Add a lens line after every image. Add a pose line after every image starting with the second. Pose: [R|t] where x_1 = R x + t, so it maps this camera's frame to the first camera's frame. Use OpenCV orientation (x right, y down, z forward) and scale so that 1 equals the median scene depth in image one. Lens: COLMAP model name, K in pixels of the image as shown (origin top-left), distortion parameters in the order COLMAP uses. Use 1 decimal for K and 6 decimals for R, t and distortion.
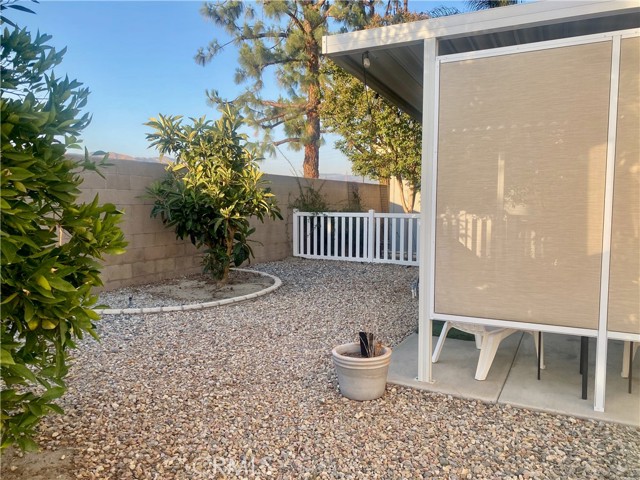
lens RADIAL K [[481.4, 0, 322.5], [0, 481.4, 239.6], [0, 0, 1]] dist [-0.000223, 0.000418]
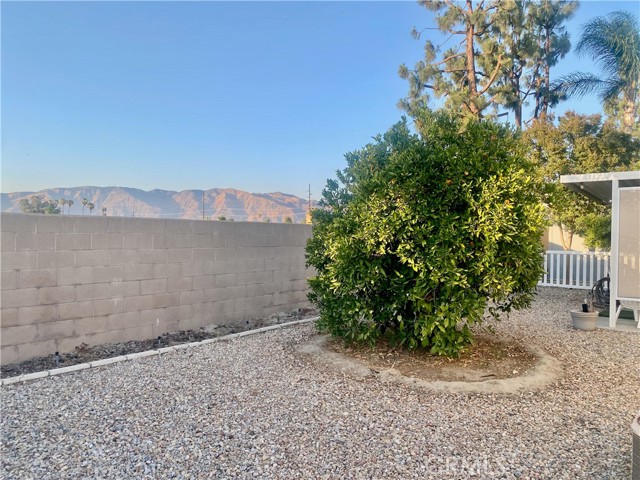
lens RADIAL K [[481.4, 0, 317.0], [0, 481.4, 241.5], [0, 0, 1]] dist [-0.000223, 0.000418]
pose [[0.972756, 0.008762, -0.231665, -0.607286], [-0.024170, 0.997673, -0.063755, 0.072310], [0.230567, 0.067617, 0.970704, -1.515910]]
